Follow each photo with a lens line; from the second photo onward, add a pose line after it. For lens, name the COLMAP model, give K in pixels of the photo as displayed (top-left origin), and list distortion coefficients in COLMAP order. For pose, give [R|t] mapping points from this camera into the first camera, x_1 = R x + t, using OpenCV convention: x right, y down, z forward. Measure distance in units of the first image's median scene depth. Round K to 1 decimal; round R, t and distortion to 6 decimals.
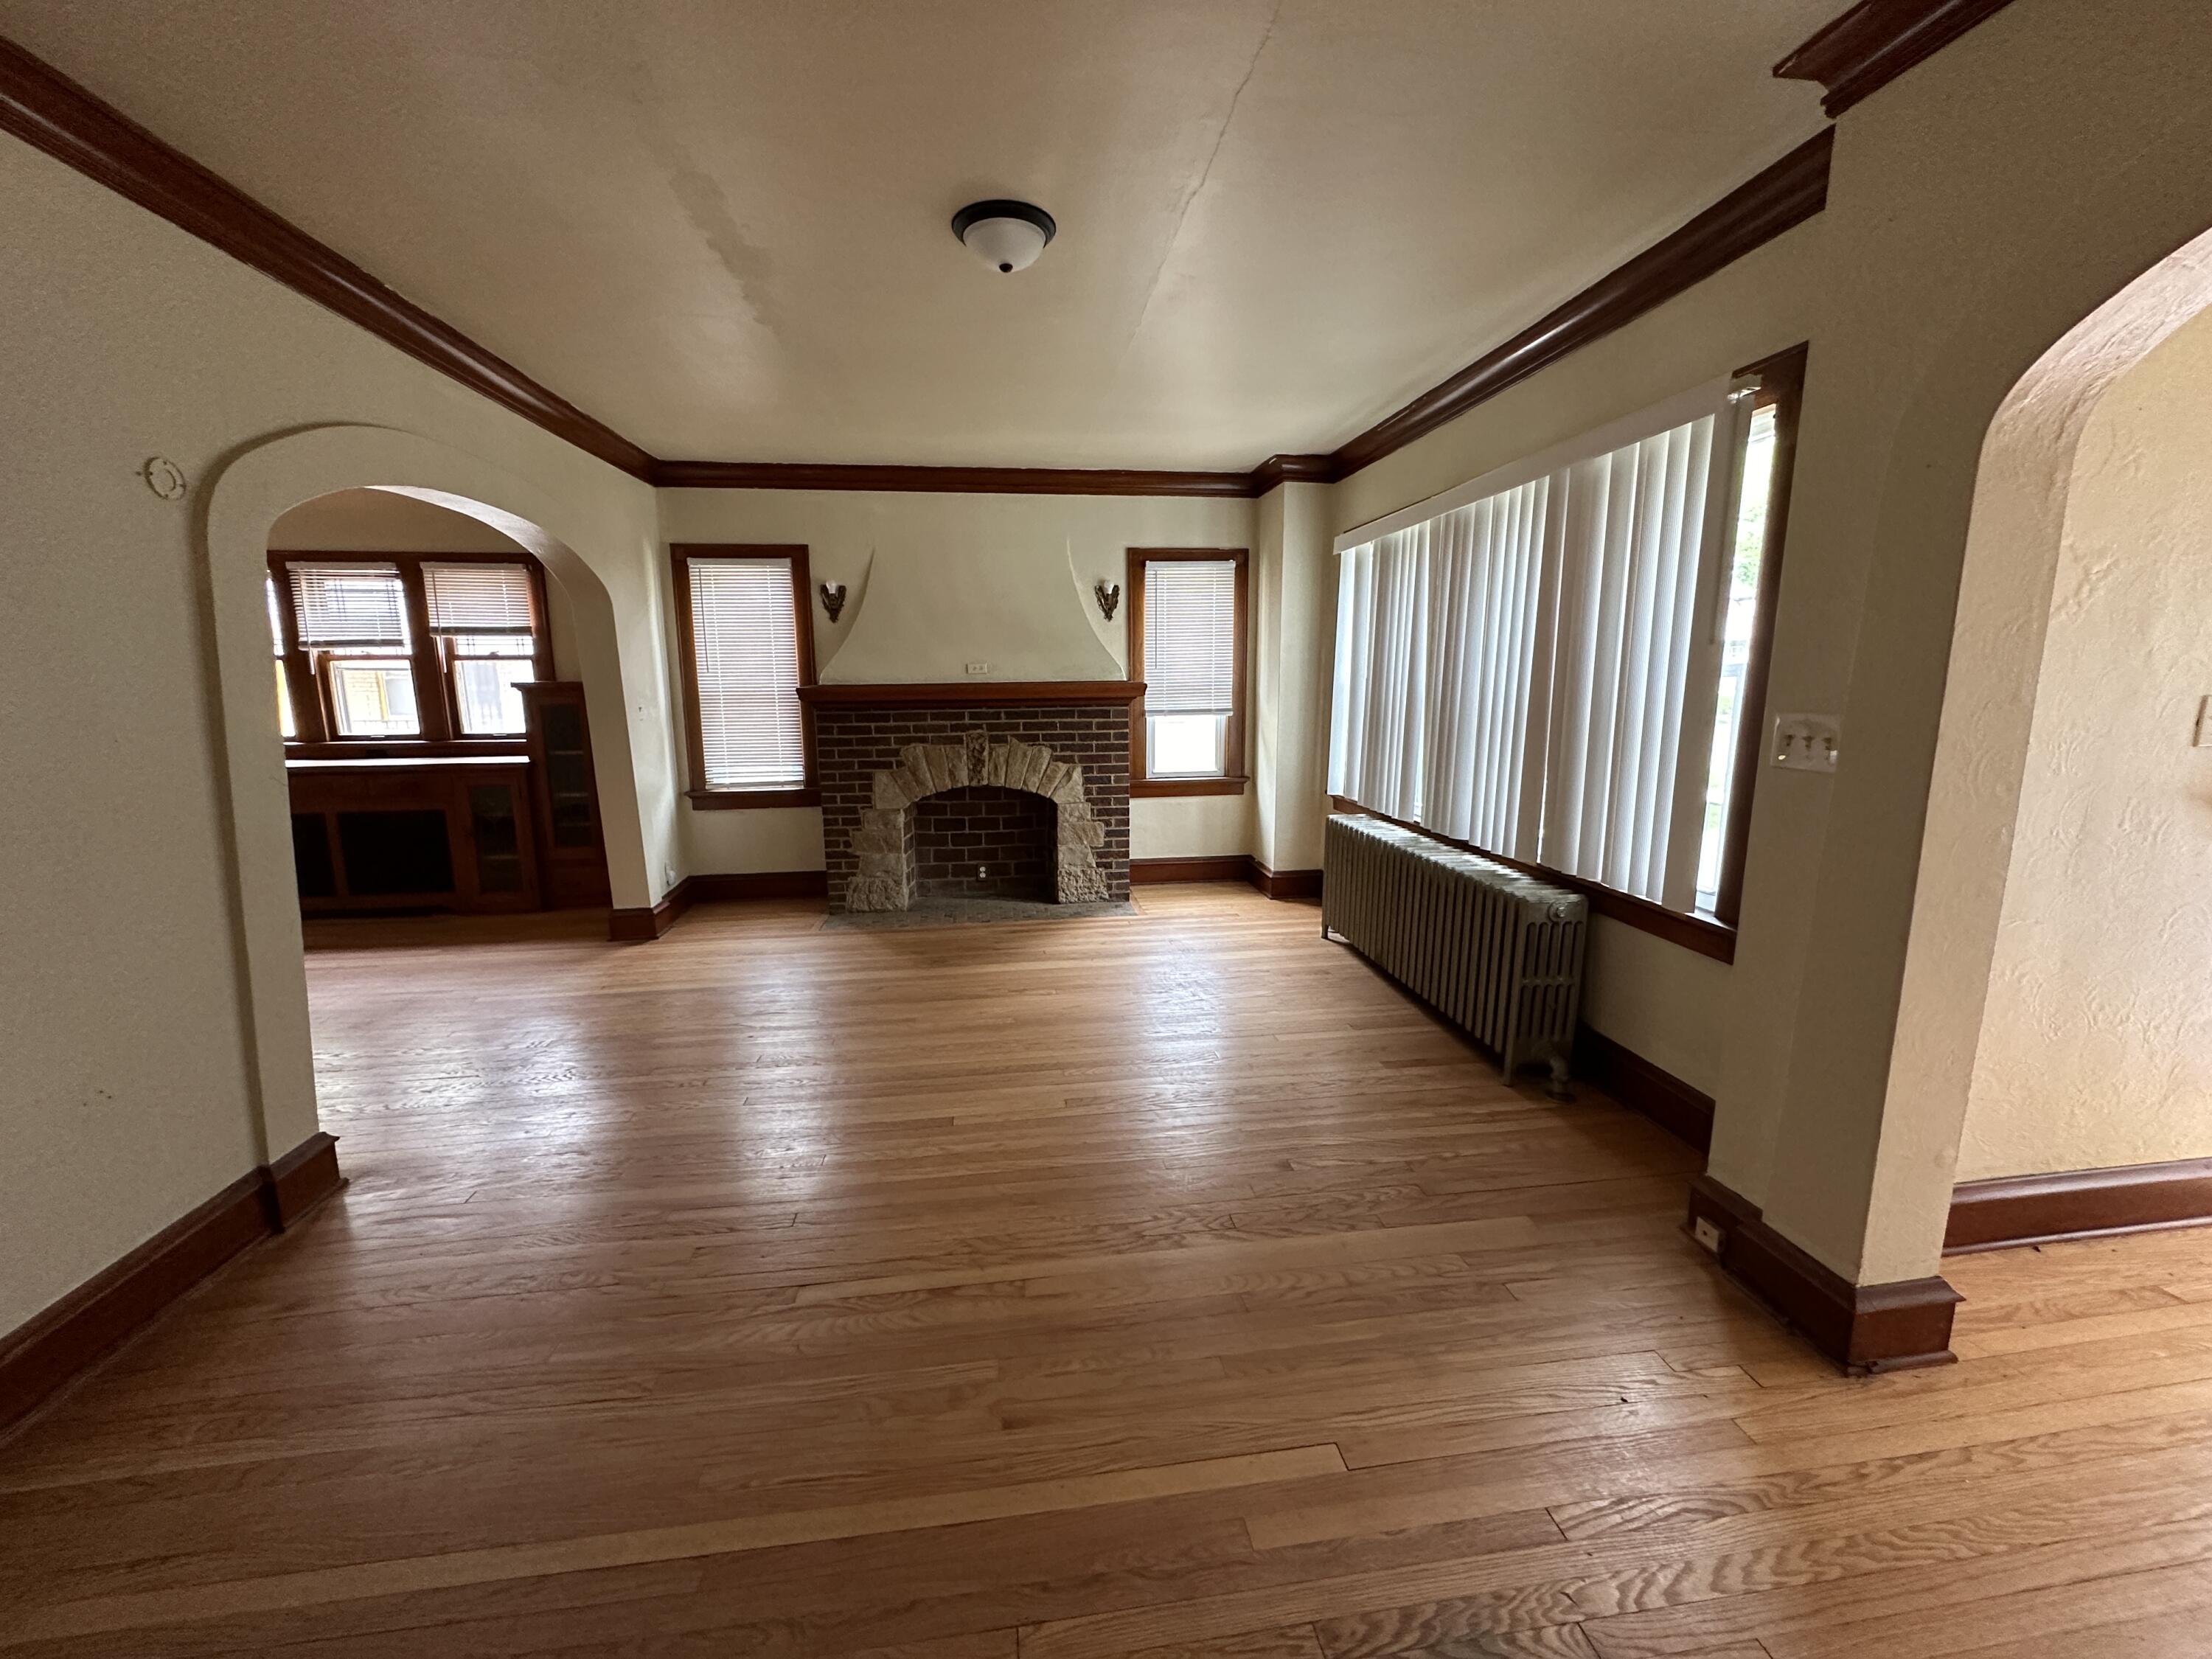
lens RADIAL K [[878.8, 0, 1105.1], [0, 878.8, 827.4], [0, 0, 1]] dist [-0.002362, -0.000037]
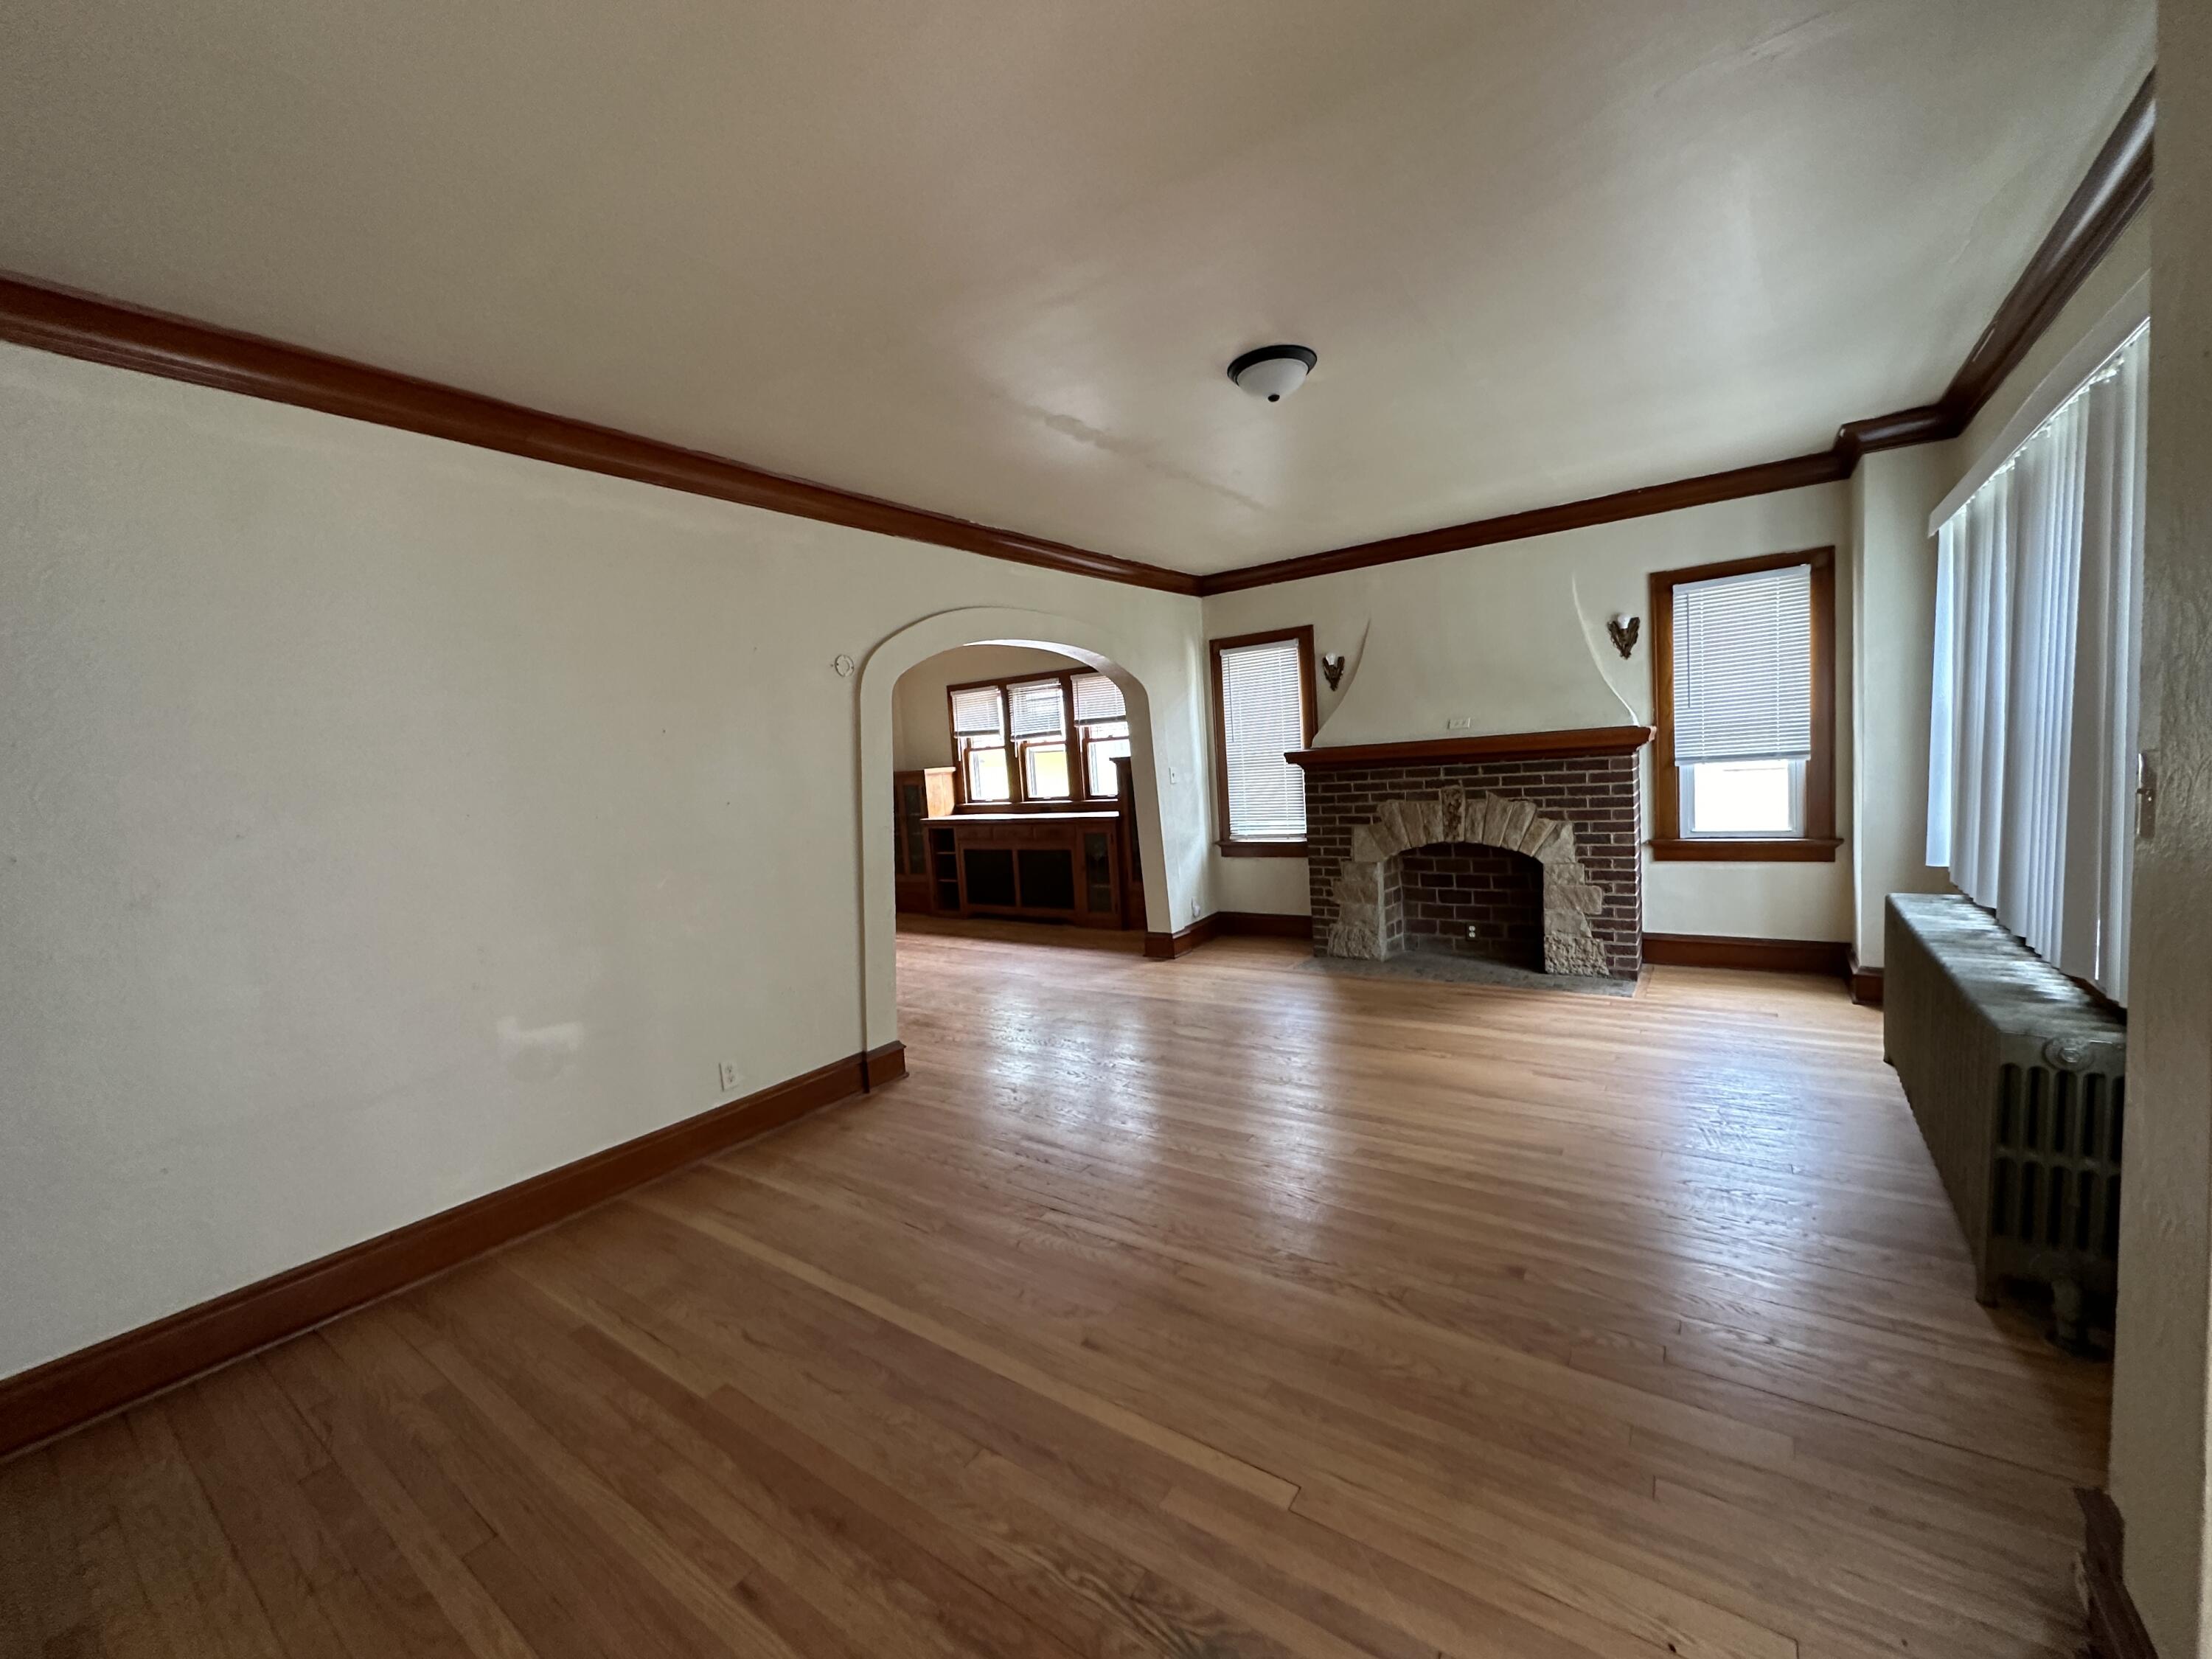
lens RADIAL K [[878.8, 0, 1105.1], [0, 878.8, 827.4], [0, 0, 1]] dist [-0.002362, -0.000037]
pose [[0.731125, 0.012957, -0.682120, 0.239530], [-0.053537, 0.997826, -0.038429, -0.004985], [0.680139, 0.064615, 0.730230, 0.014103]]
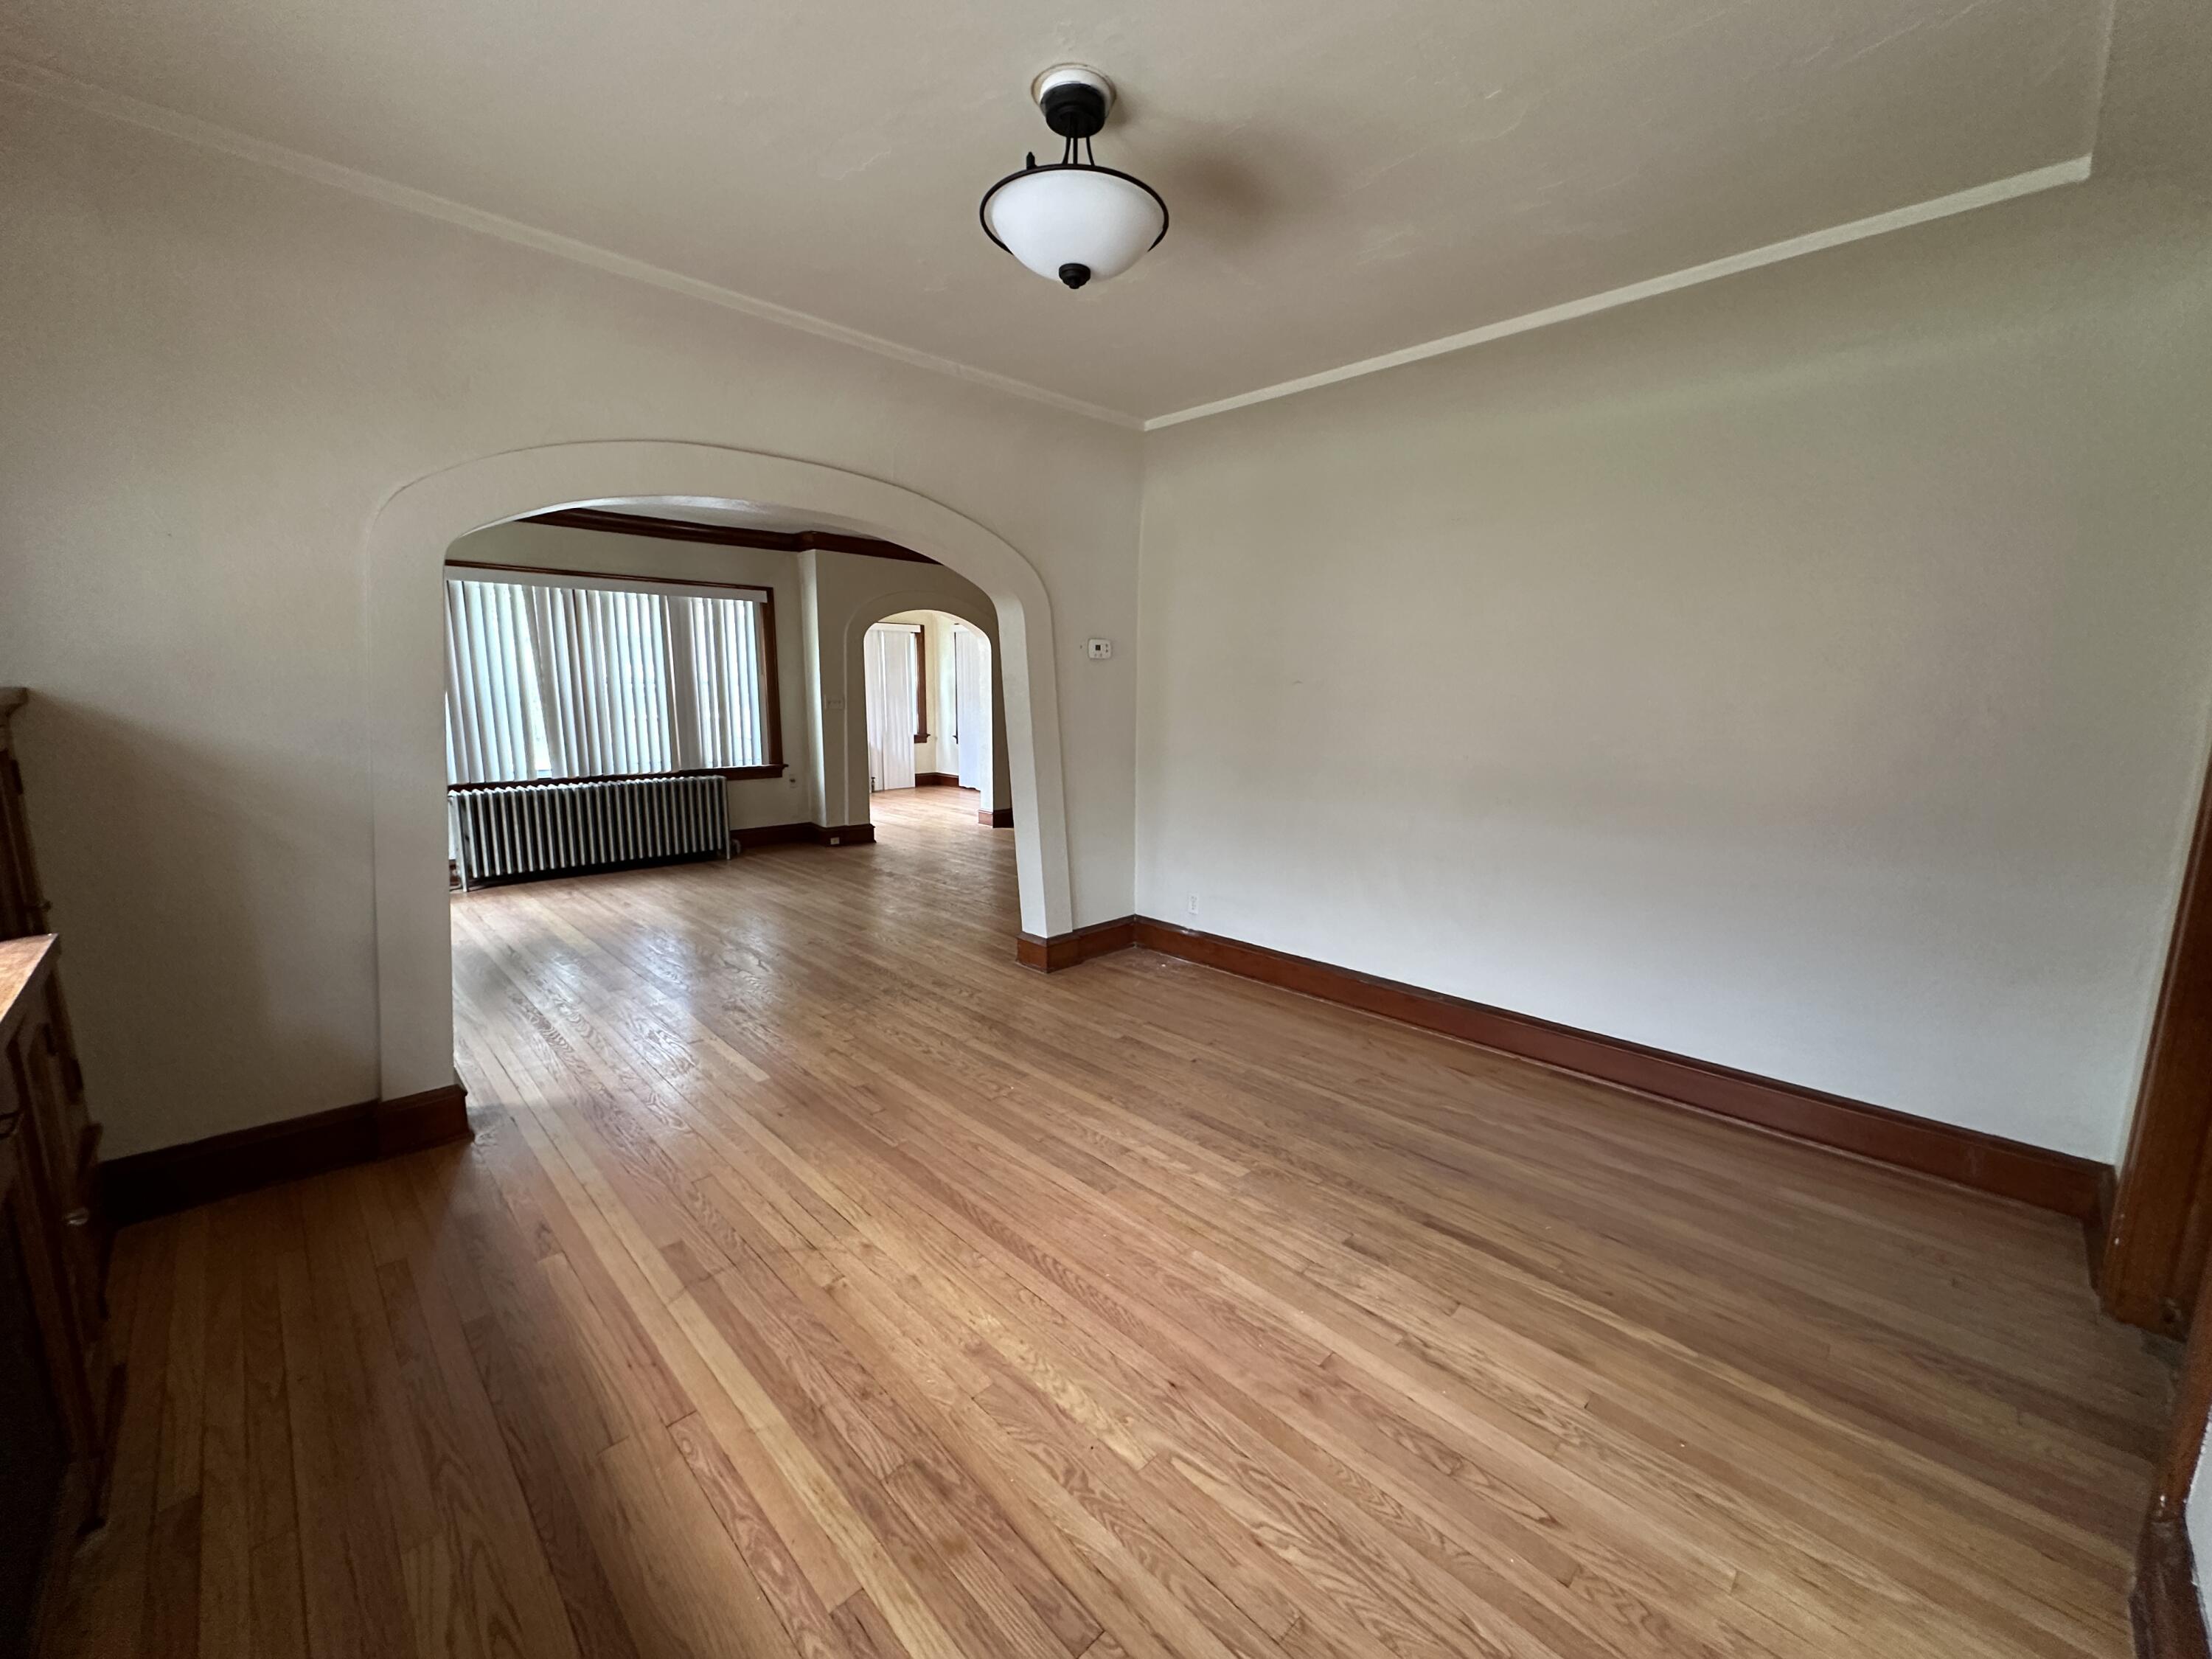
lens RADIAL K [[878.8, 0, 1105.1], [0, 878.8, 827.4], [0, 0, 1]] dist [-0.002362, -0.000037]
pose [[-0.599618, -0.127557, 0.790055, -1.135195], [0.127872, 0.959261, 0.251925, -0.143726], [-0.790004, 0.252085, -0.558879, 0.857551]]
